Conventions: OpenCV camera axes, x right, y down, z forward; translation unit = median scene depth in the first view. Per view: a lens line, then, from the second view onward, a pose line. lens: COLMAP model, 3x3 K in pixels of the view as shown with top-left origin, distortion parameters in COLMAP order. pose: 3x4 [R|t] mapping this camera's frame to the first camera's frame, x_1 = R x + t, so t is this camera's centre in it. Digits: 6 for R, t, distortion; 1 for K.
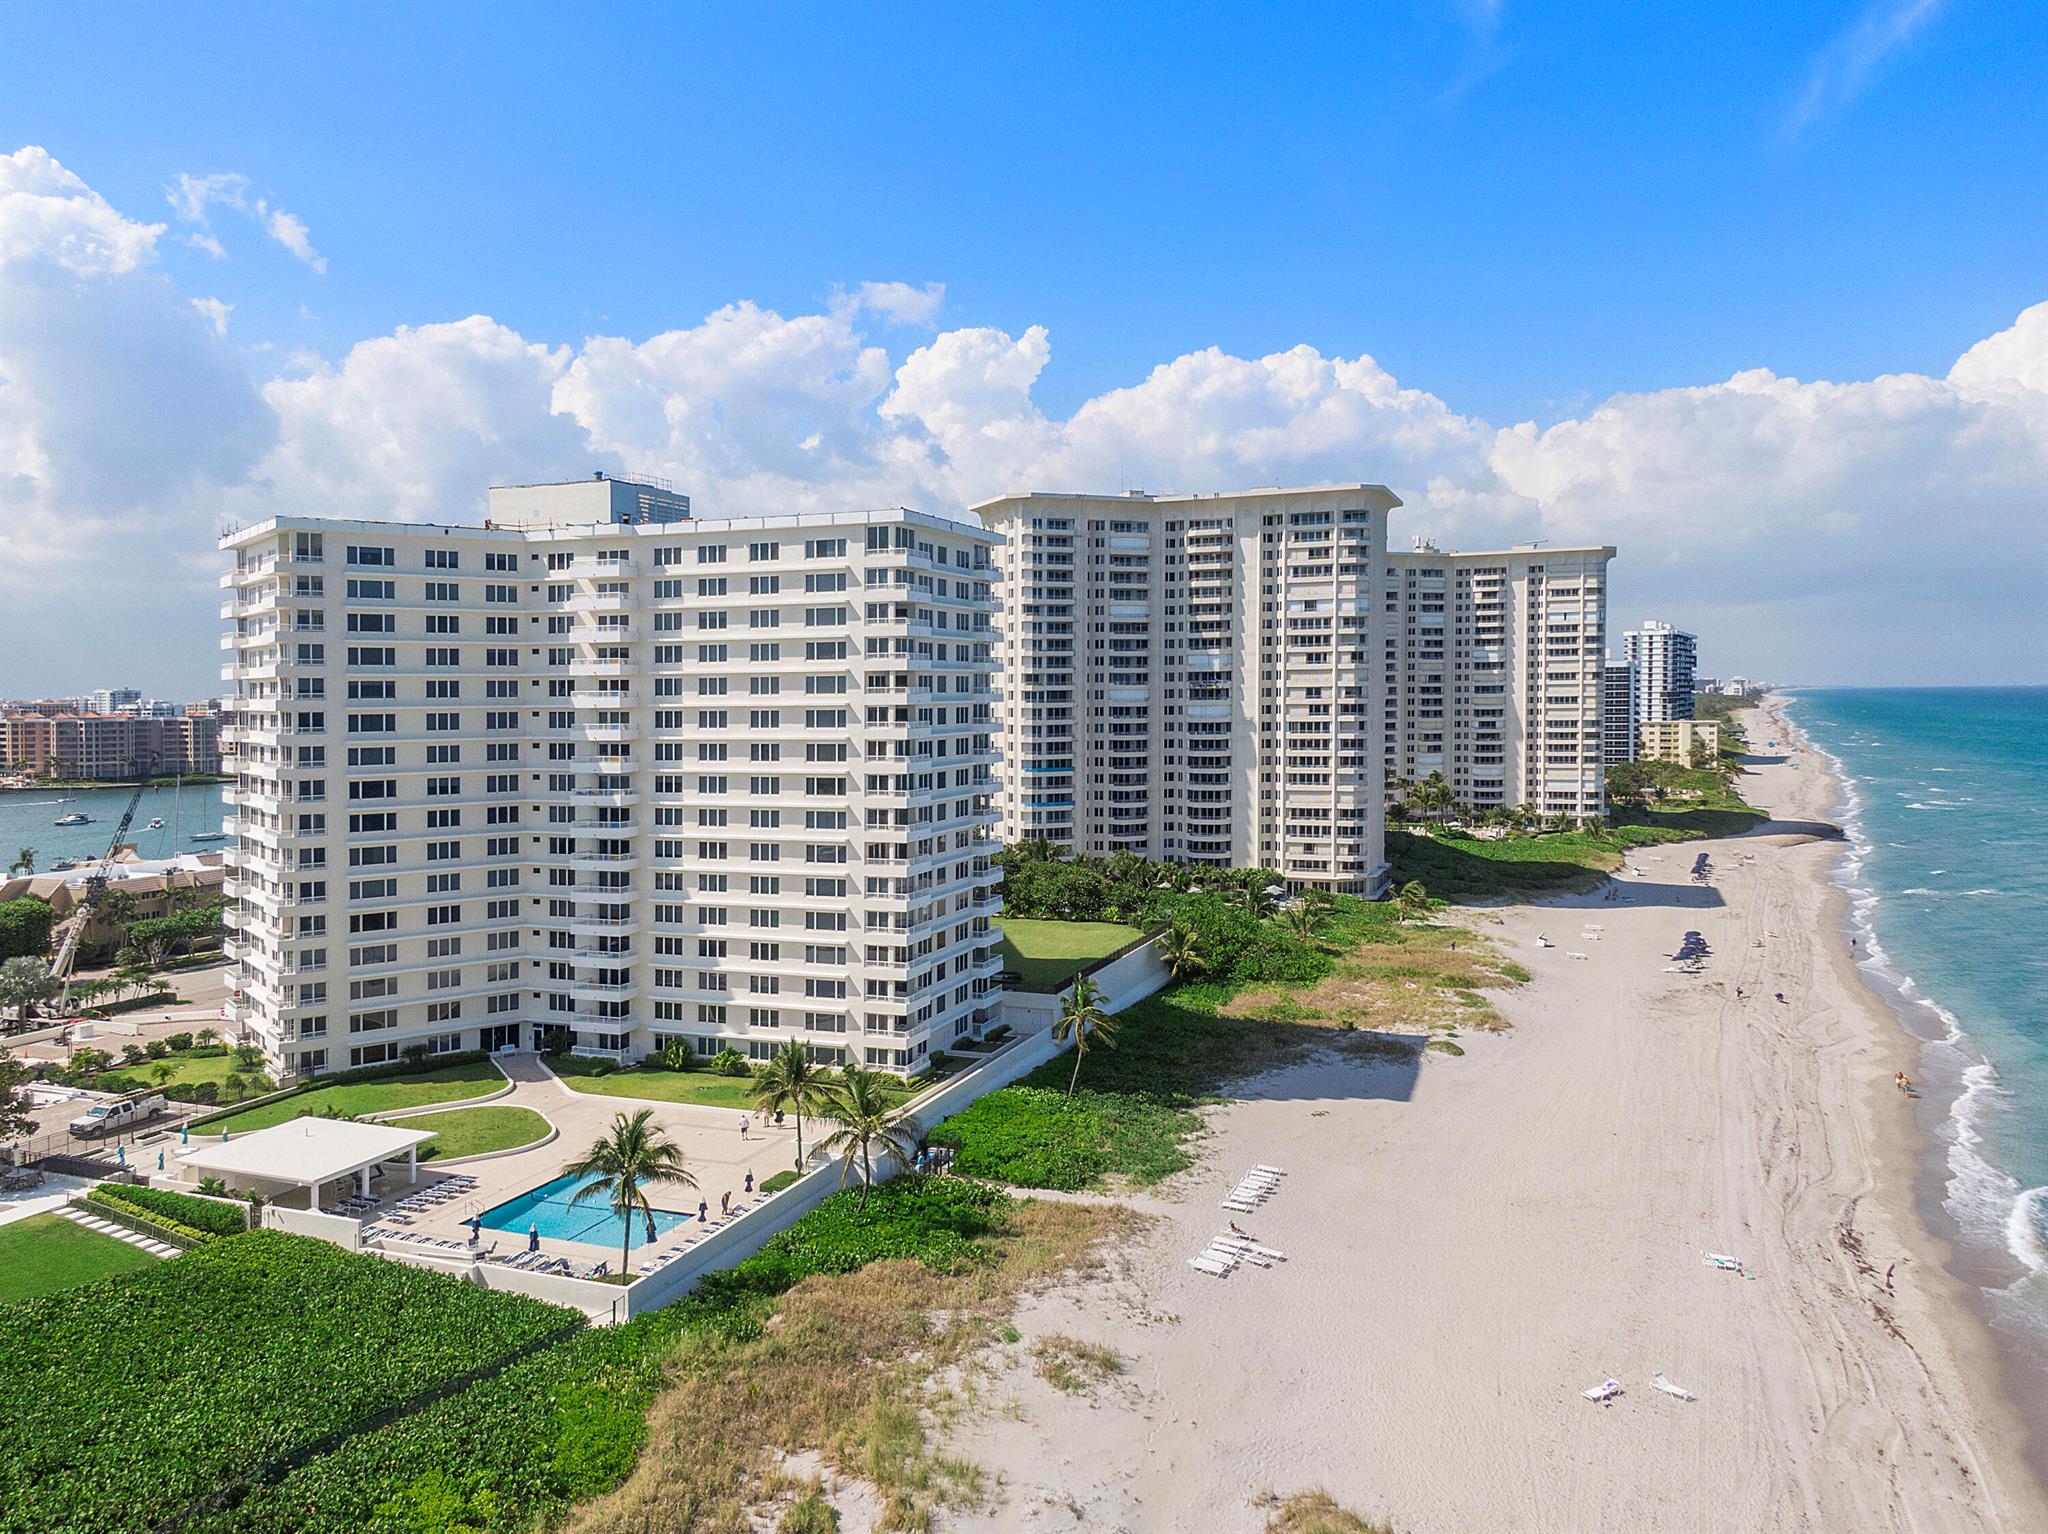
lens RADIAL K [[1505.2, 0, 1024.0], [0, 1505.2, 767.0], [0, 0, 1]] dist [0.044841, -0.064802]
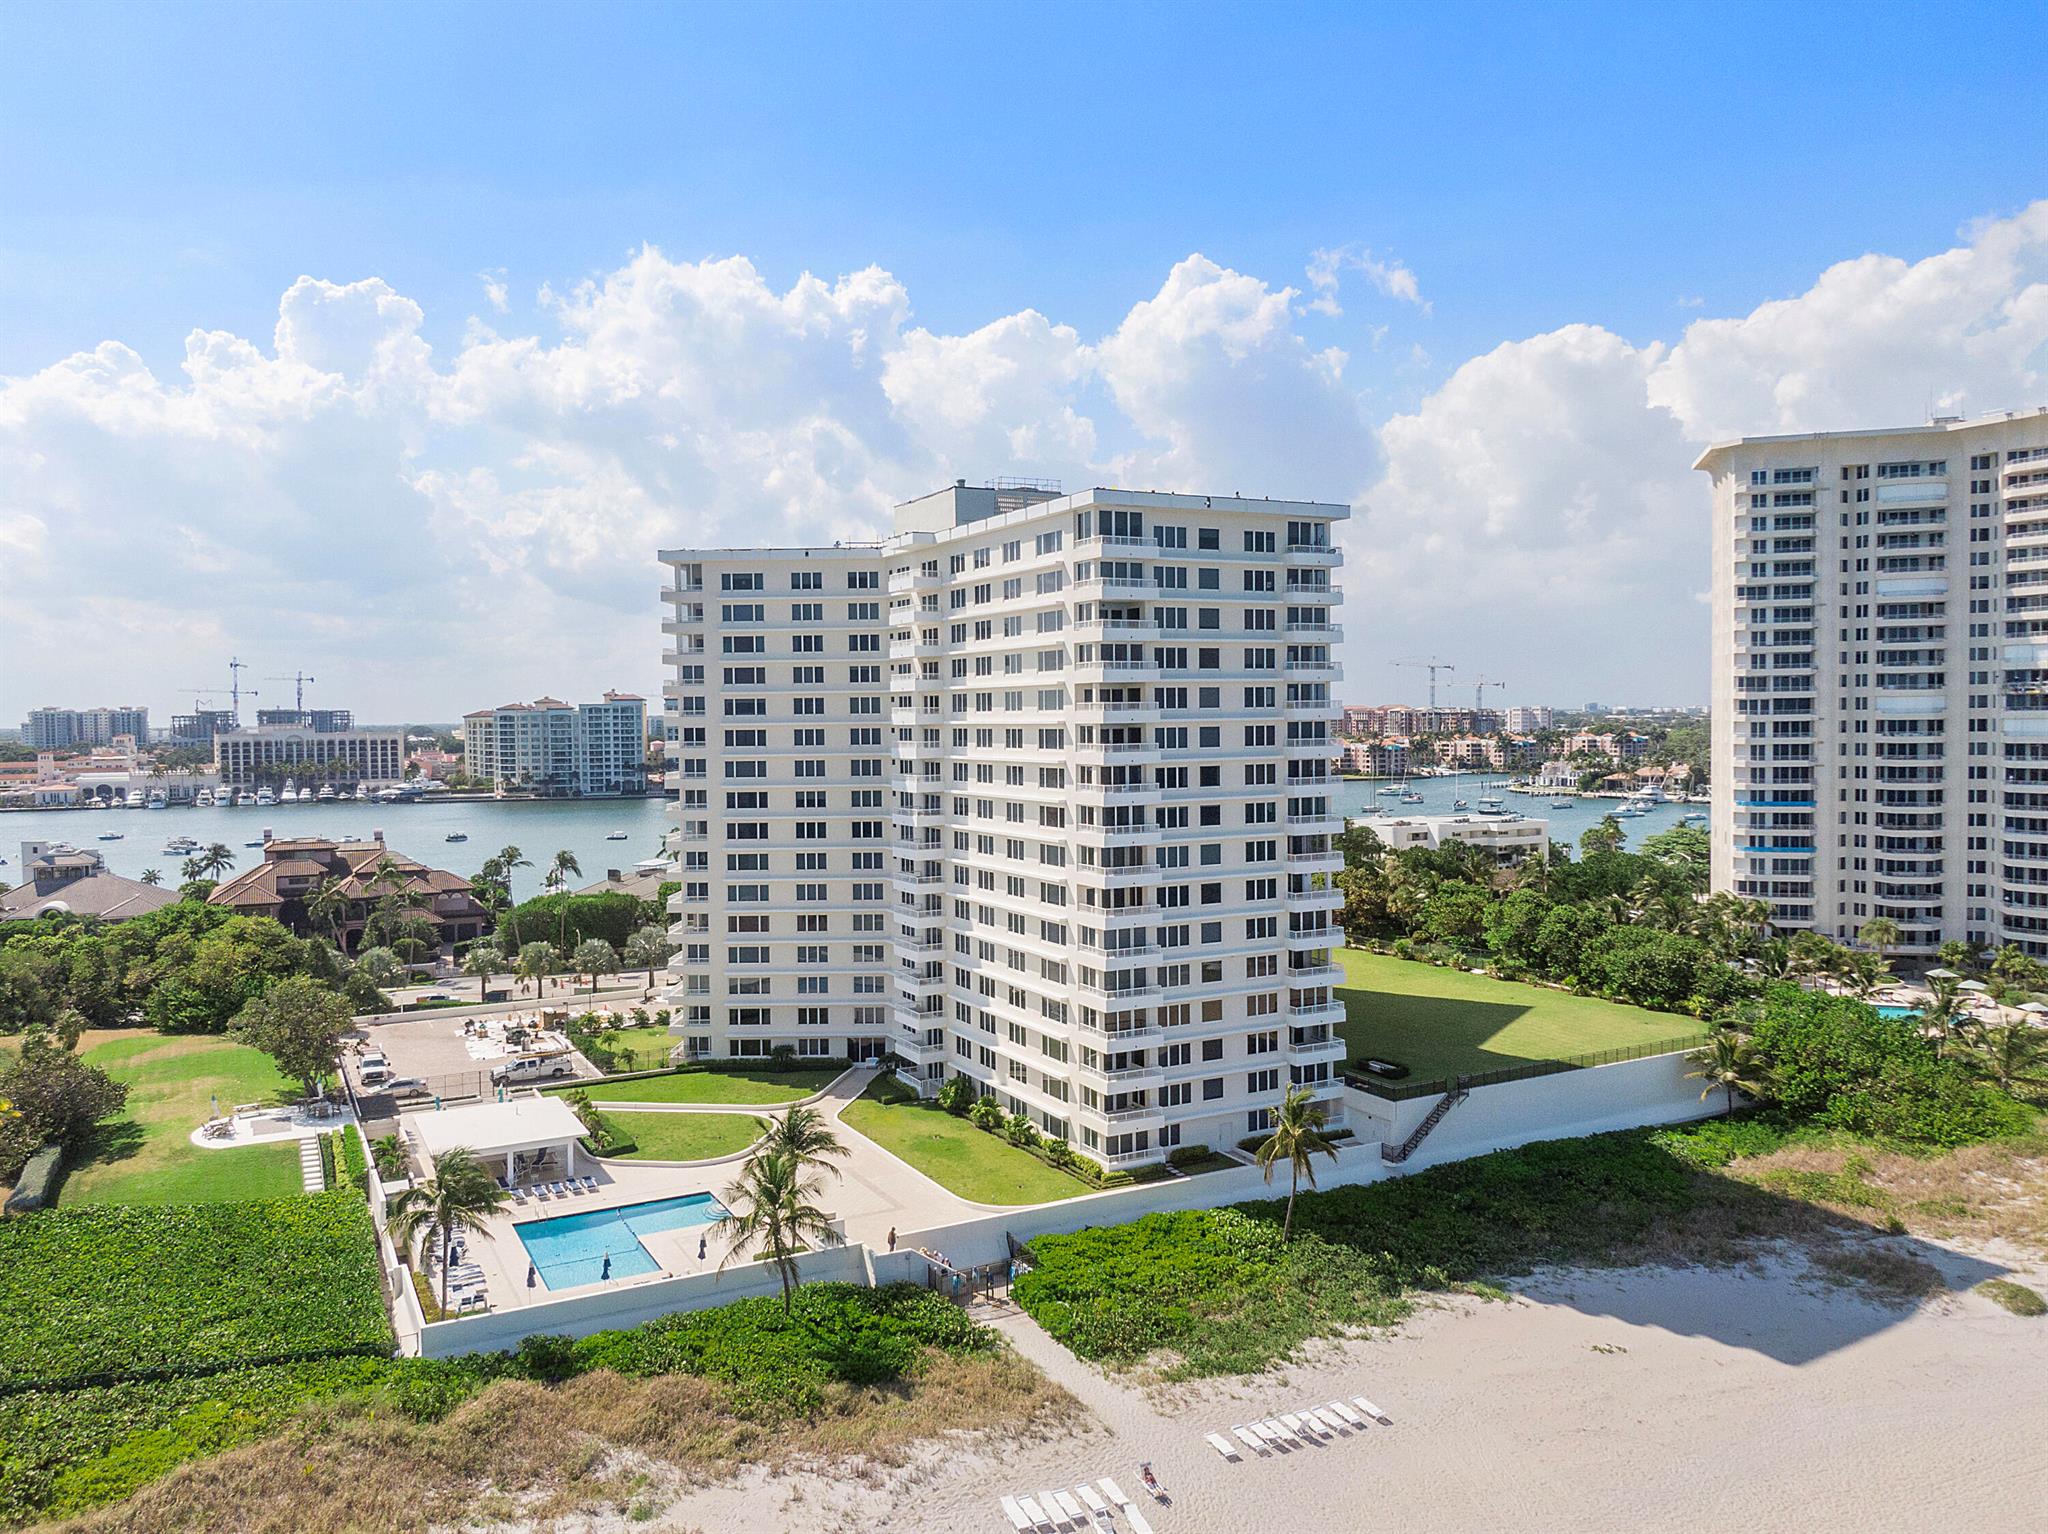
lens RADIAL K [[1505.2, 0, 1024.0], [0, 1505.2, 767.0], [0, 0, 1]] dist [0.044841, -0.064802]
pose [[0.753643, 0.022524, -0.656898, 0.399720], [-0.025655, 0.999659, 0.004843, -0.018017], [0.656783, 0.013203, 0.753964, 0.312619]]
